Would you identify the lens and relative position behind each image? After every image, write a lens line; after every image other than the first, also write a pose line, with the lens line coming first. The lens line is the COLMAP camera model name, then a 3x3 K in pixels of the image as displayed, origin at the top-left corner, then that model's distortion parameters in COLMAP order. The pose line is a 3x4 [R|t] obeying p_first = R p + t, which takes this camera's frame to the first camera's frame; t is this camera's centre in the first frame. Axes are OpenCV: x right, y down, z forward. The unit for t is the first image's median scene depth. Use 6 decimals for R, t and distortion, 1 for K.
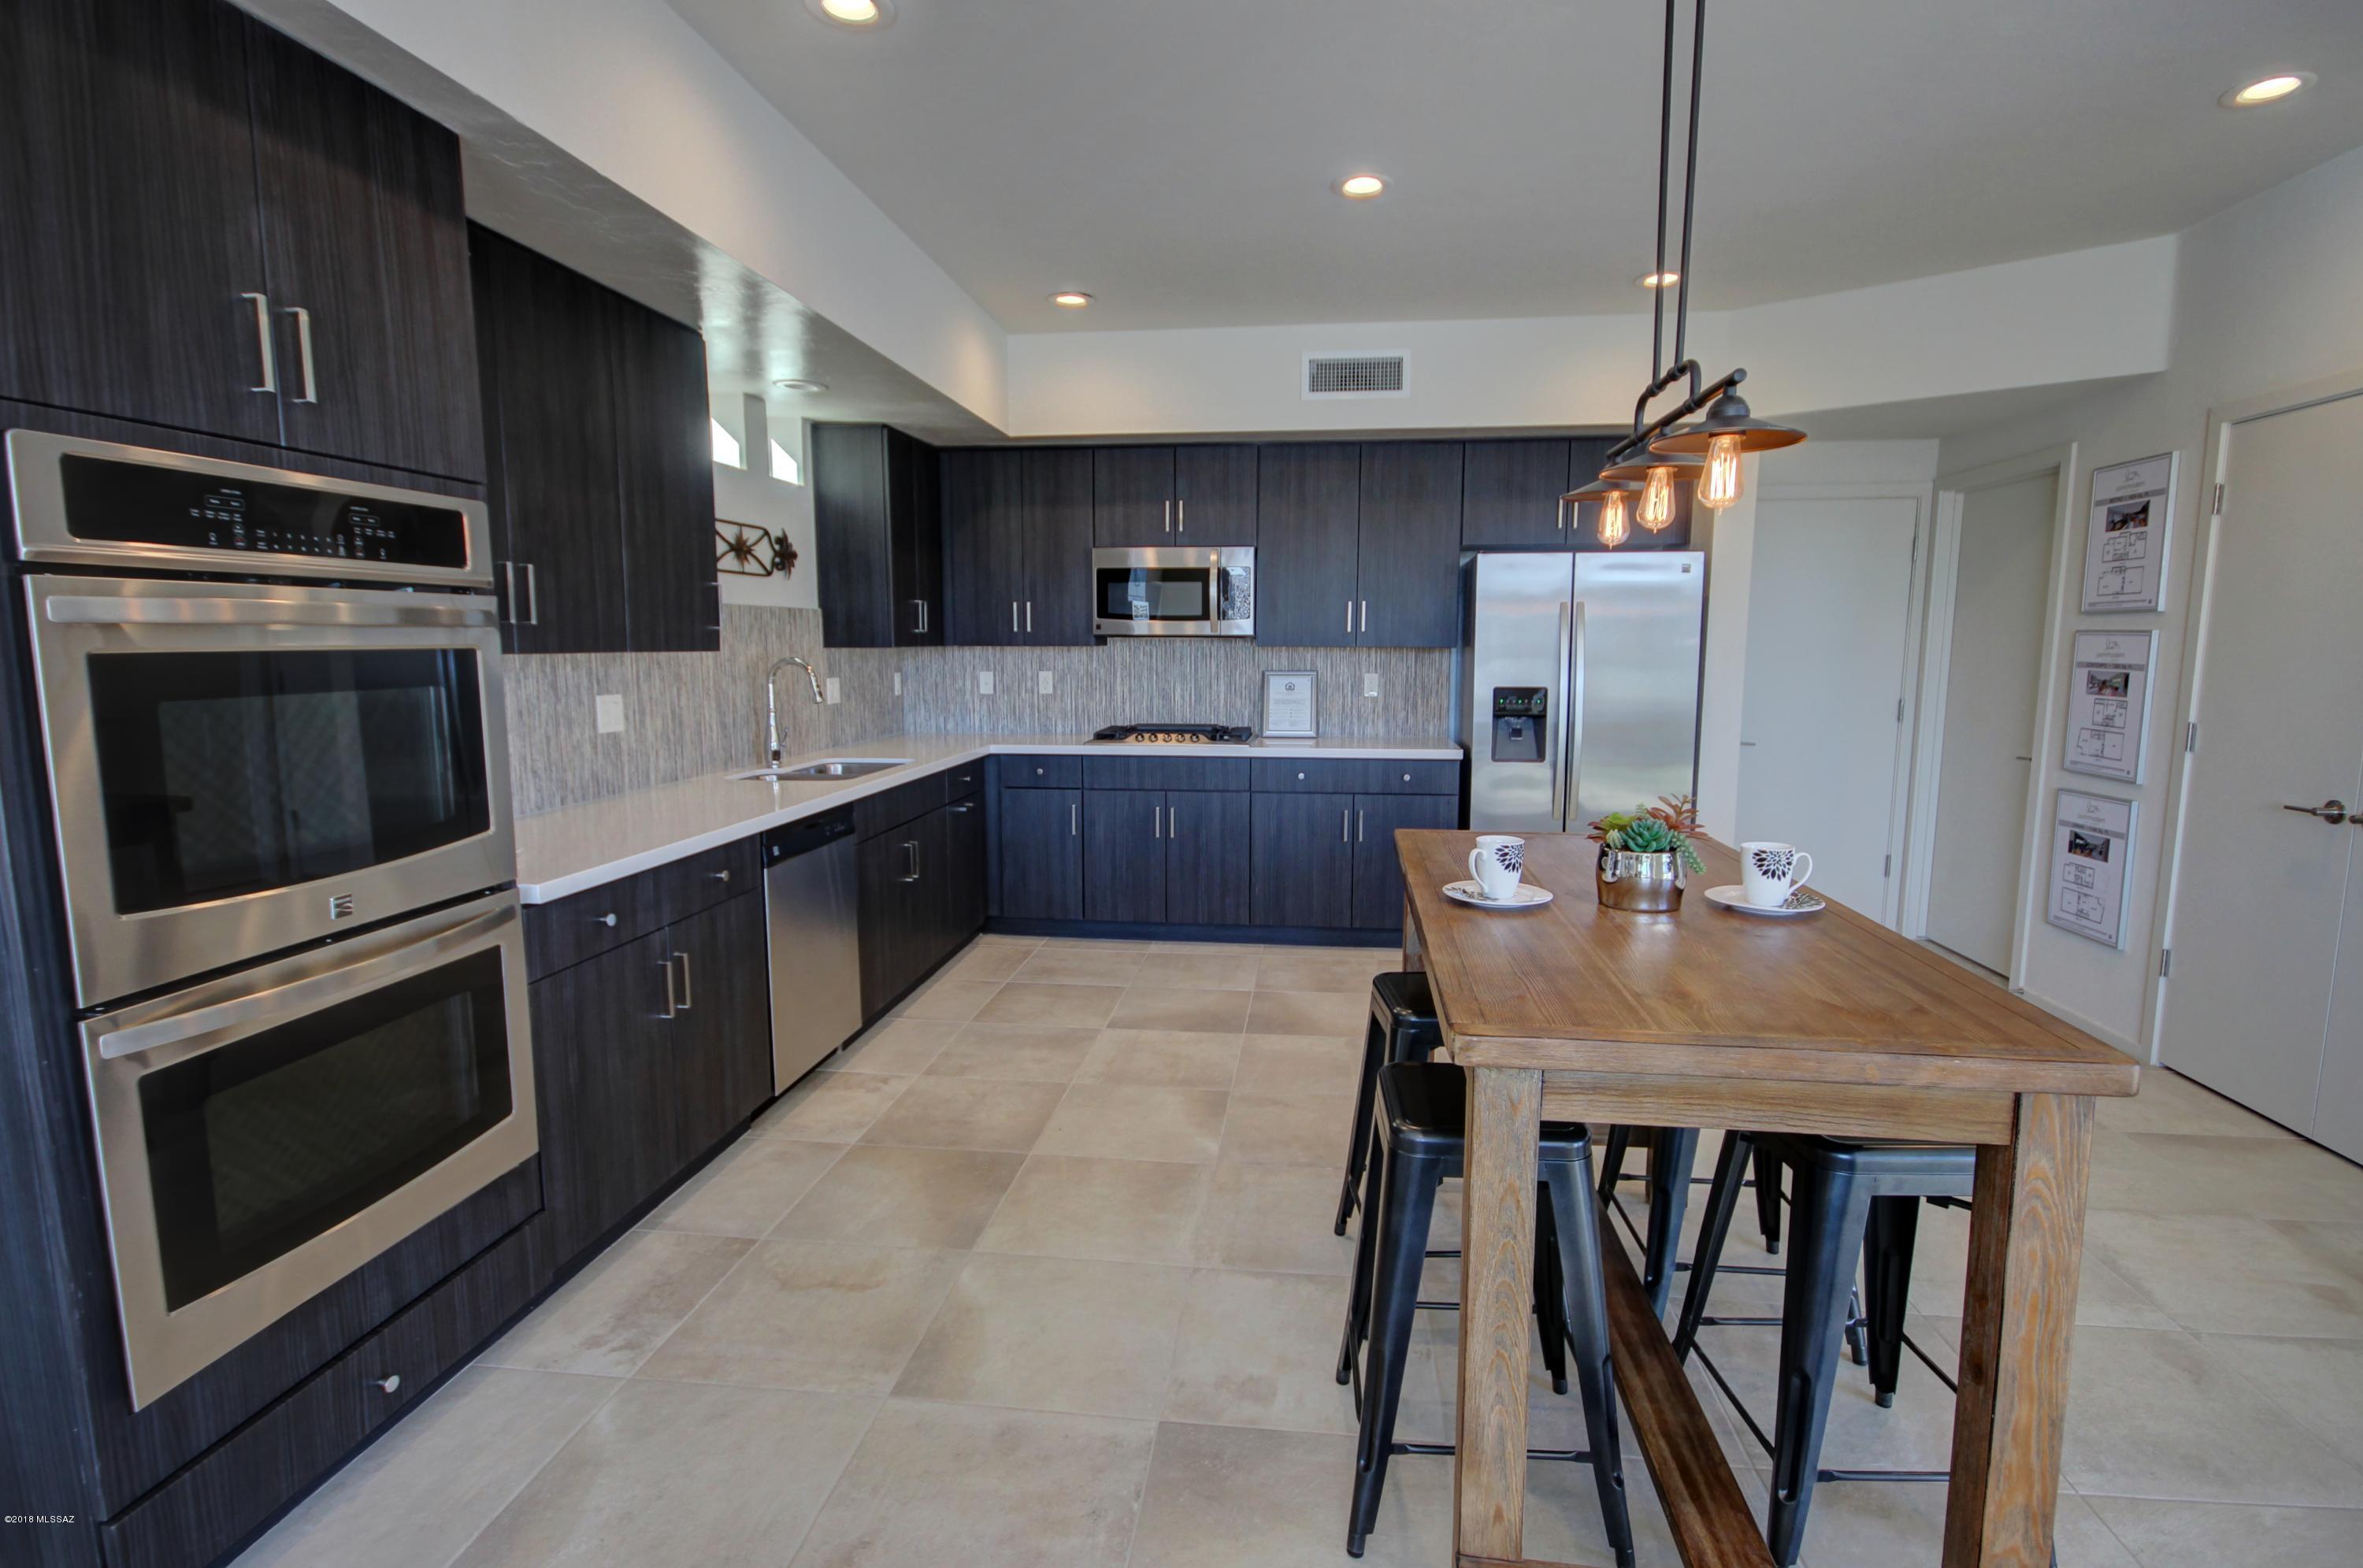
lens RADIAL K [[1123.9, 0, 1194.8], [0, 1123.9, 786.3], [0, 0, 1]] dist [0.003800, -0.003467]
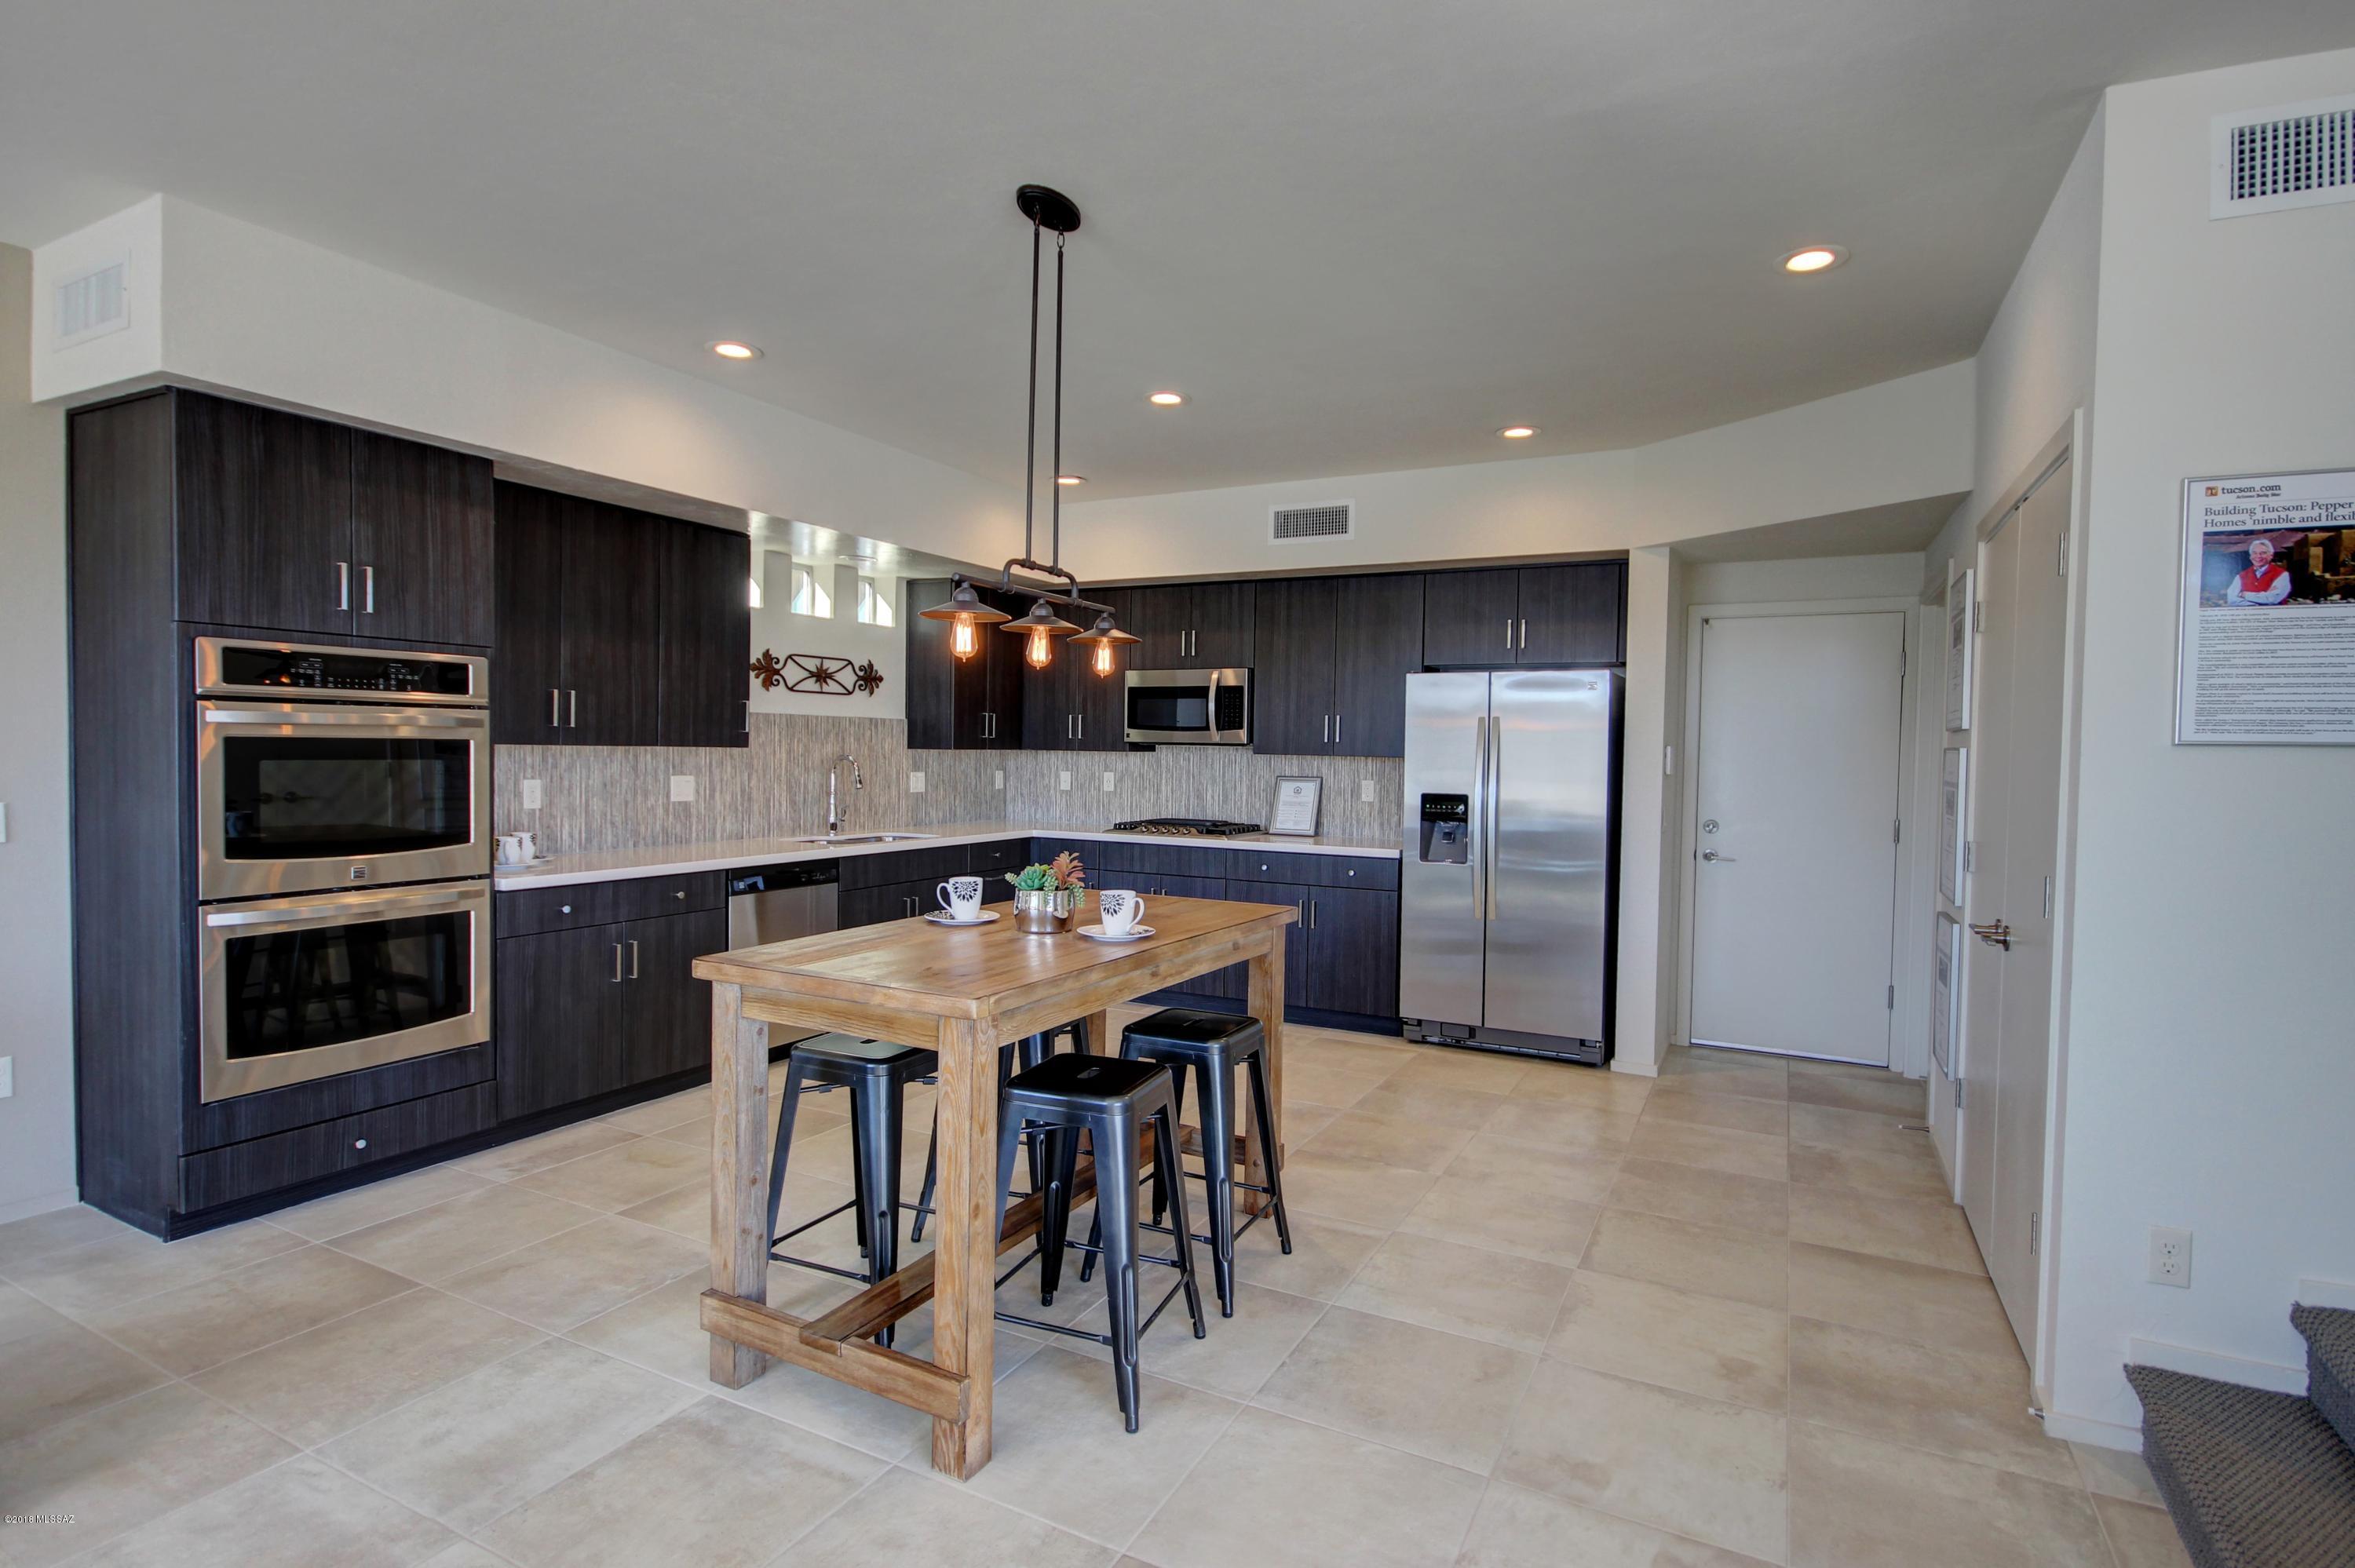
lens RADIAL K [[1154.0, 0, 1198.9], [0, 1154.0, 786.1], [0, 0, 1]] dist [0.000619, 0.001402]
pose [[0.937933, 0.025758, -0.345859, 0.585520], [-0.060129, 0.994213, -0.089019, 0.023844], [0.341564, 0.104290, 0.934054, -0.163621]]
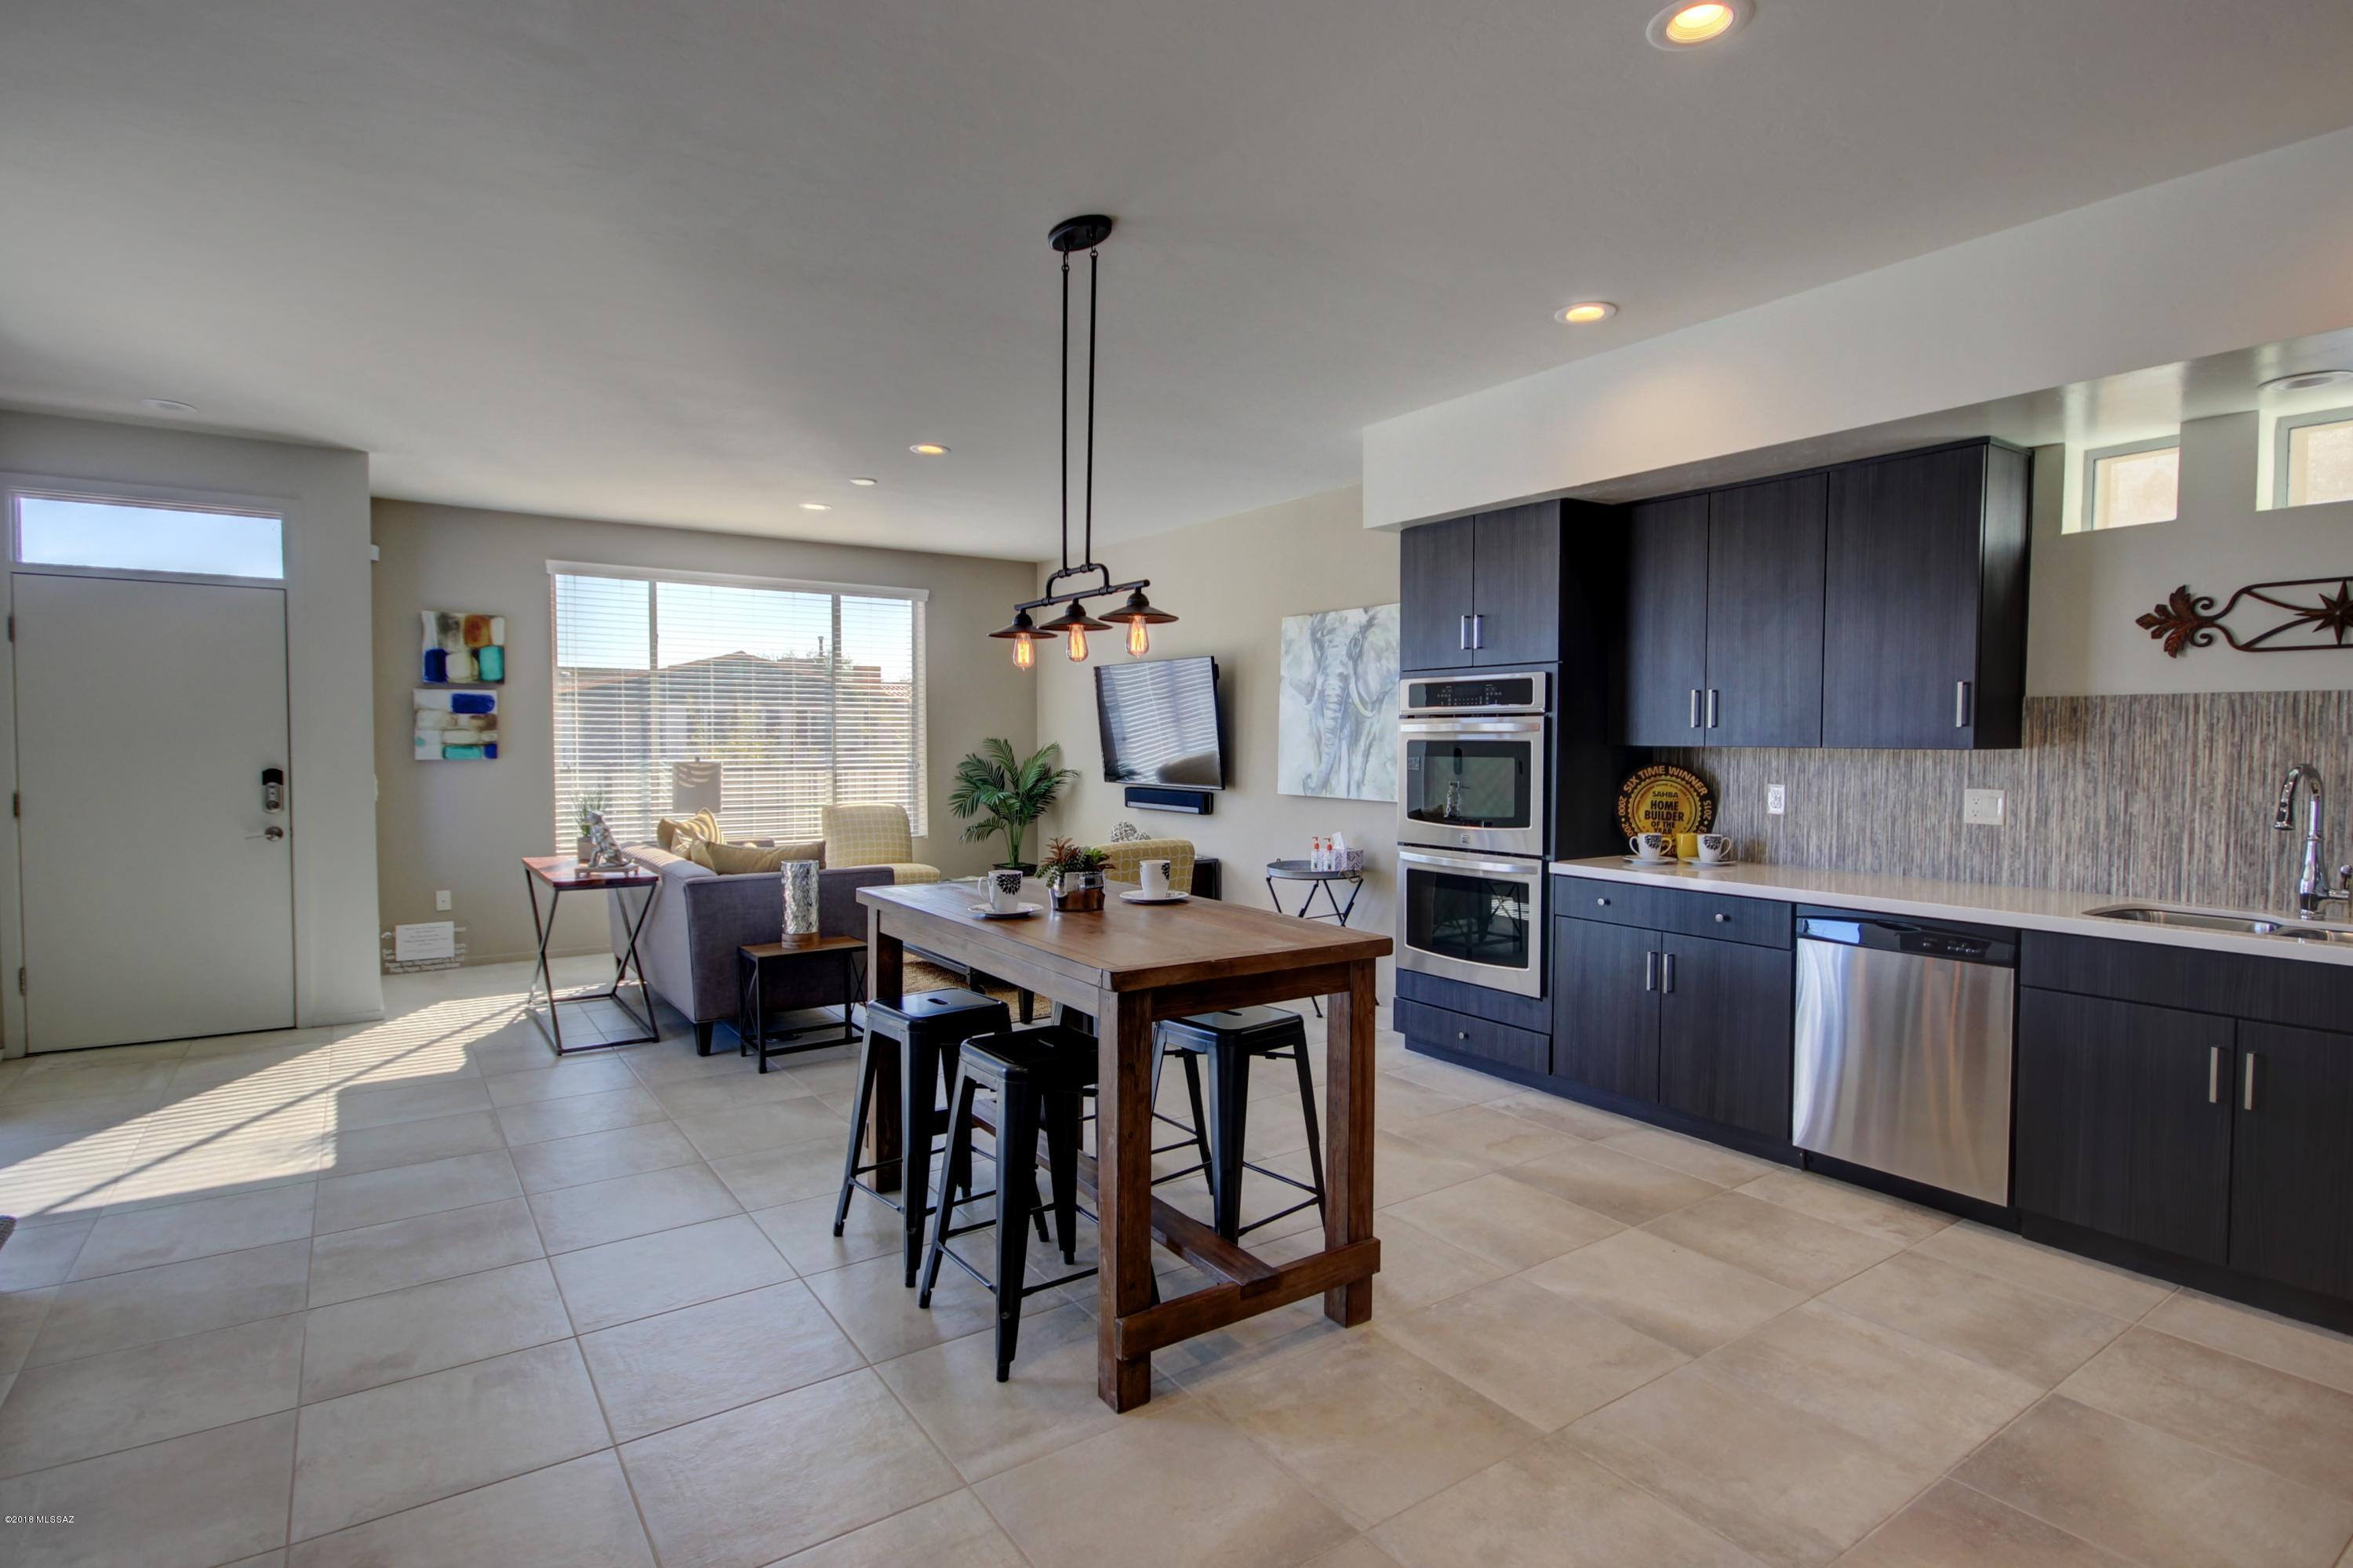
lens RADIAL K [[1196.1, 0, 1189.2], [0, 1196.1, 781.9], [0, 0, 1]] dist [0.003236, 0.000892]
pose [[-0.744557, 0.021032, -0.667227, 0.739300], [-0.090352, 0.987131, 0.131940, -0.157065], [0.661416, 0.158523, -0.733076, 1.229913]]
